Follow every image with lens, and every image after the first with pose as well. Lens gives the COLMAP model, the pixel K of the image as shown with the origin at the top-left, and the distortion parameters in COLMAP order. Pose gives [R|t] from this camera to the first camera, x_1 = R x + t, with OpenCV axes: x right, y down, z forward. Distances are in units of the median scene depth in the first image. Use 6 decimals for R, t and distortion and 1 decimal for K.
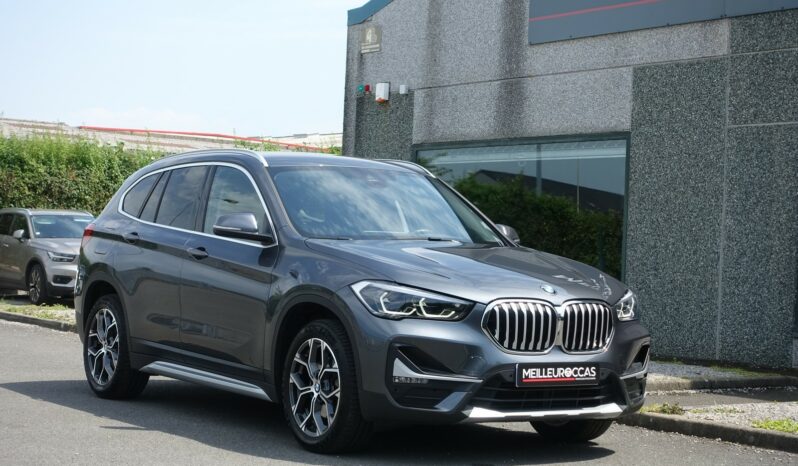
lens RADIAL K [[1578.9, 0, 399.0], [0, 1578.9, 233.0], [0, 0, 1]] dist [-0.032860, -0.091866]
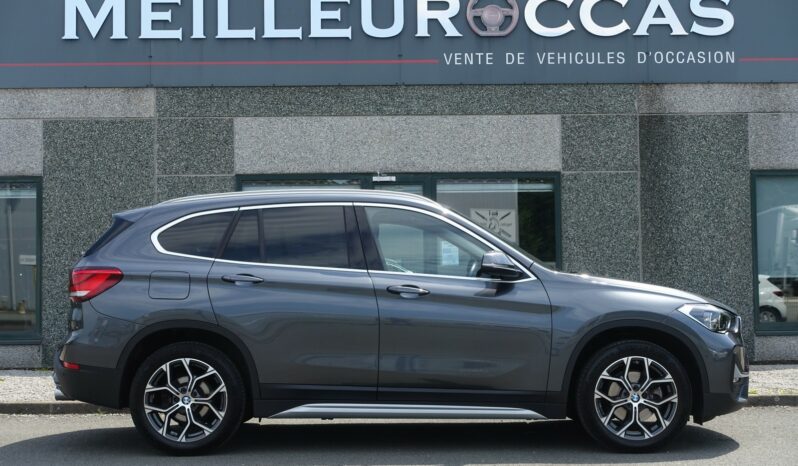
lens RADIAL K [[1176.2, 0, 399.0], [0, 1176.2, 233.0], [0, 0, 1]] dist [0.006193, -0.026341]
pose [[0.556573, -0.004243, 0.830788, -0.448696], [0.020933, 0.999741, -0.008918, -0.010818], [-0.830535, 0.022355, 0.556518, 0.334067]]
